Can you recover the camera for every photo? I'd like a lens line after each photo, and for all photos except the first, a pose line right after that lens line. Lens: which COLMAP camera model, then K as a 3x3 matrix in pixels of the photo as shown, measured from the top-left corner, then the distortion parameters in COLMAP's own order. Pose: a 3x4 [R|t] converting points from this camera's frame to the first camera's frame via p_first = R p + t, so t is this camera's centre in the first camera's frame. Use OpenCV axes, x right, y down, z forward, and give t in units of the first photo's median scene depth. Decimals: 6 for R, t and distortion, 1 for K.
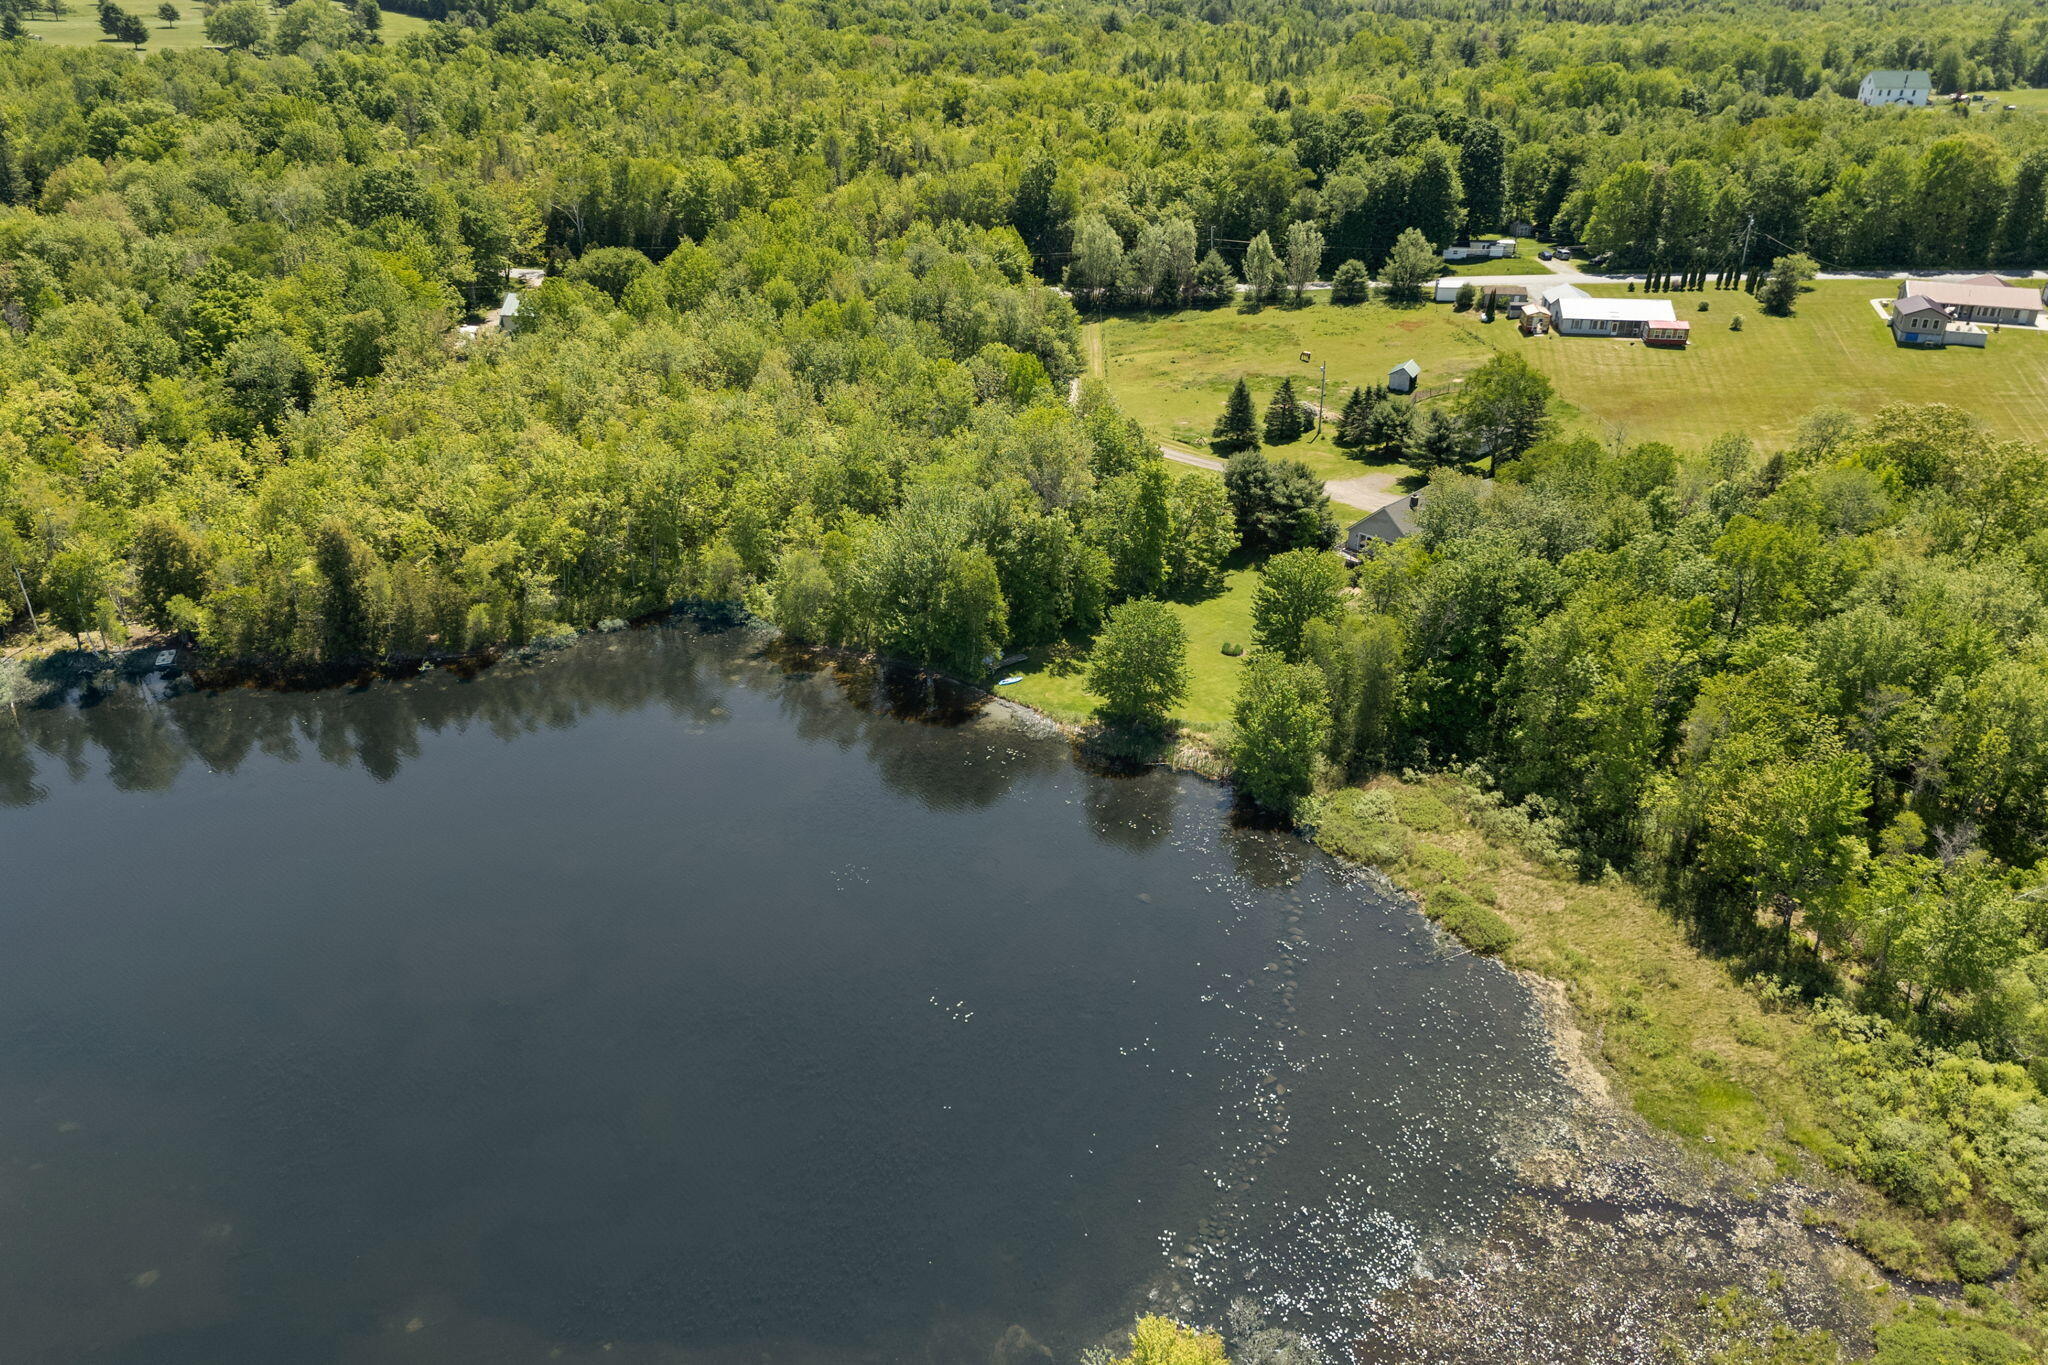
lens RADIAL K [[1481.9, 0, 1024.0], [0, 1481.9, 682.5], [0, 0, 1]] dist [0.080747, -0.084322]
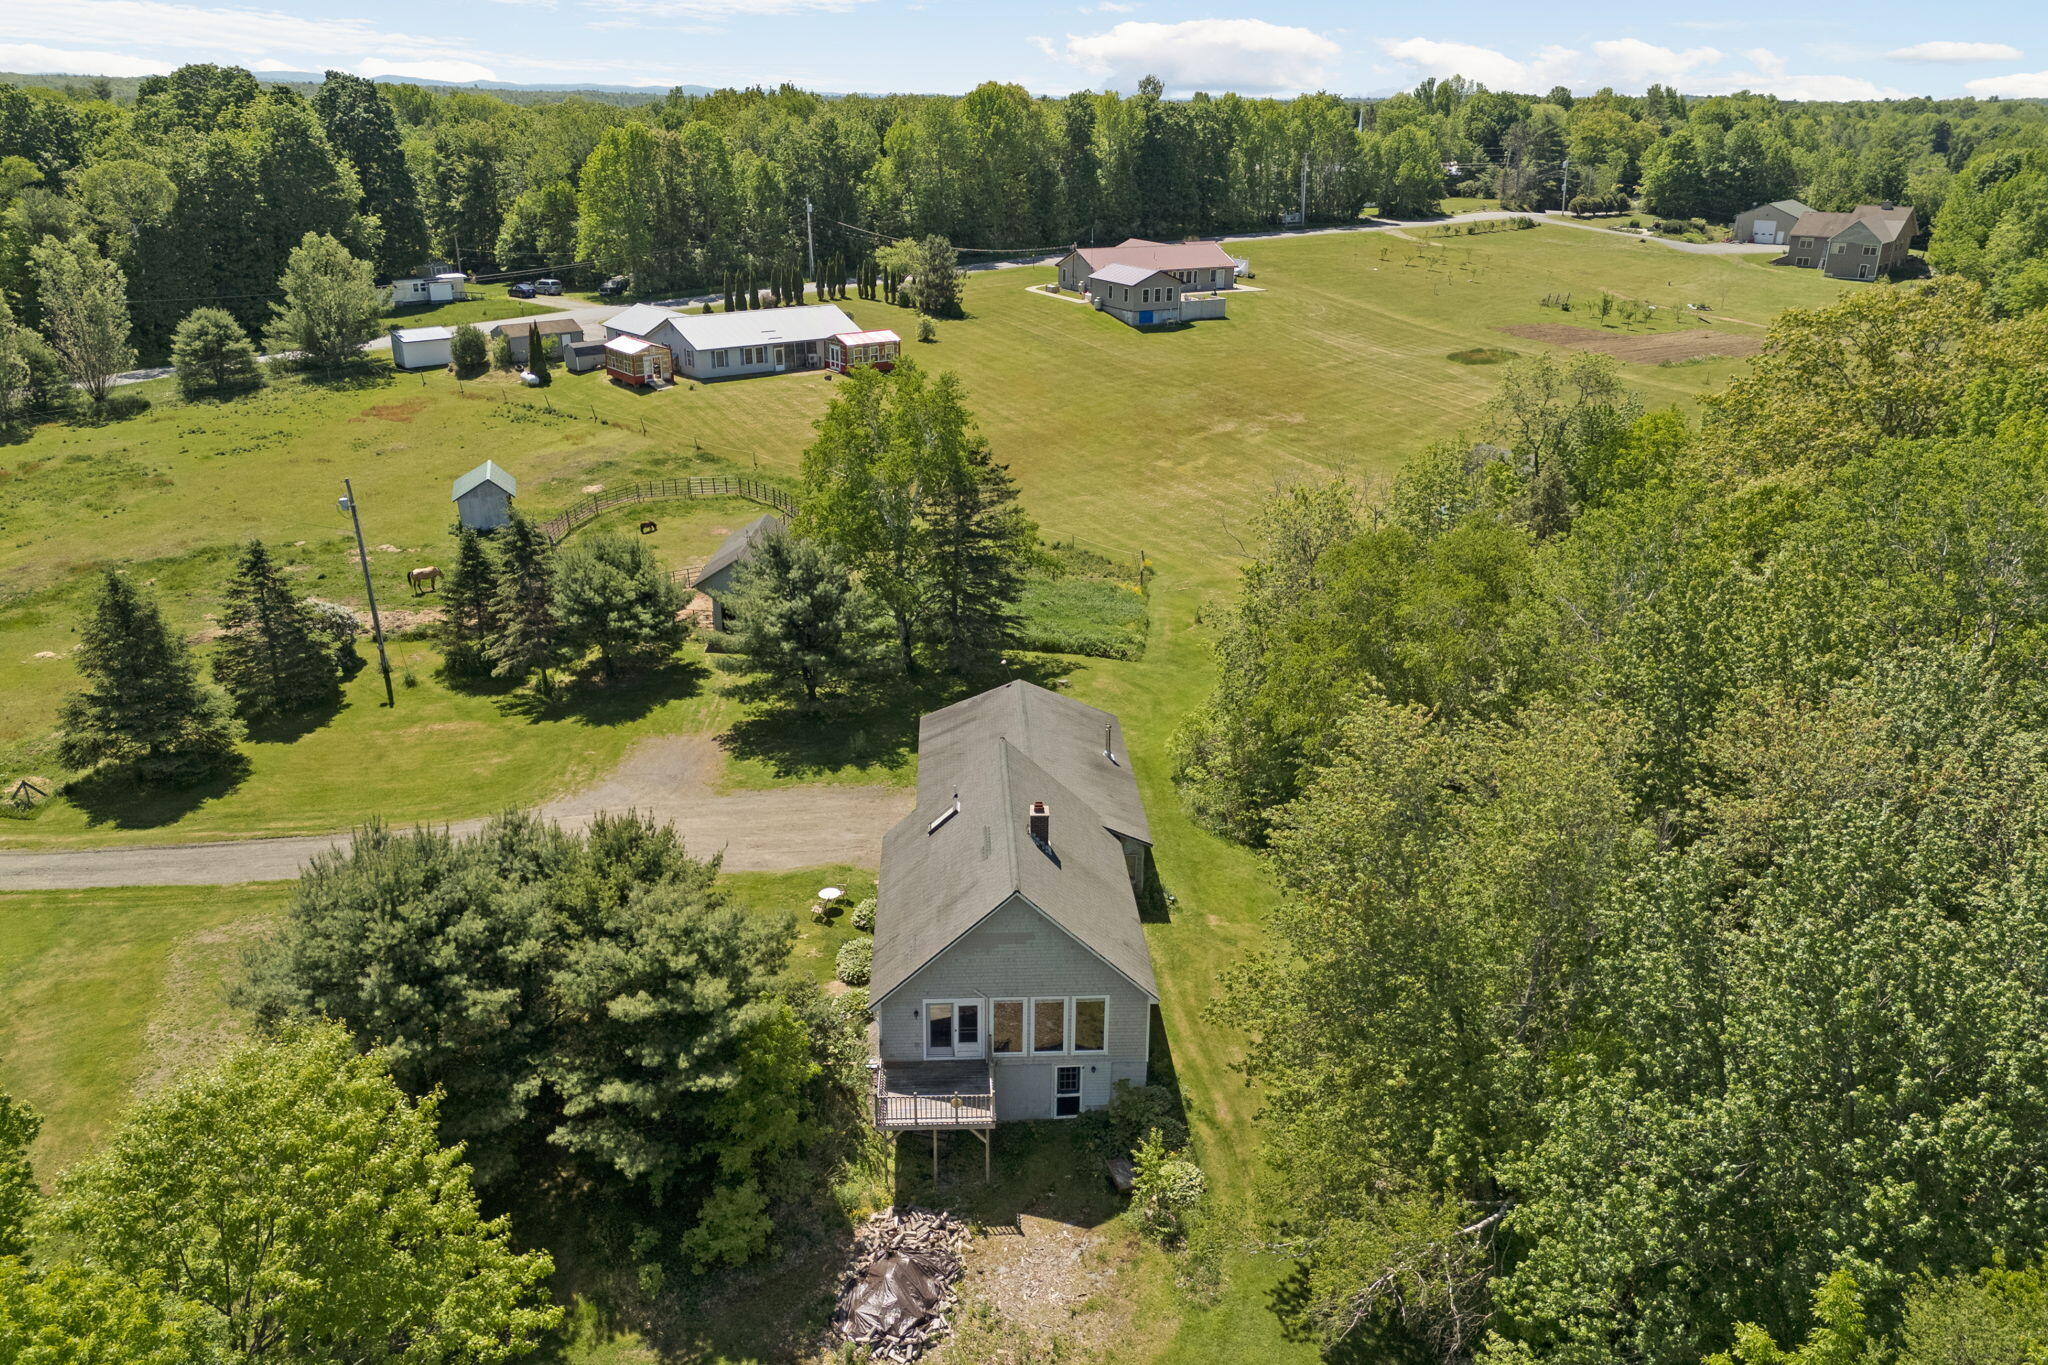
lens RADIAL K [[1481.9, 0, 1024.0], [0, 1481.9, 682.5], [0, 0, 1]] dist [0.080747, -0.084322]
pose [[0.696319, -0.266170, 0.666554, 0.051455], [0.329014, 0.943743, 0.033153, -0.104890], [-0.637880, 0.196221, 0.744719, 0.523779]]
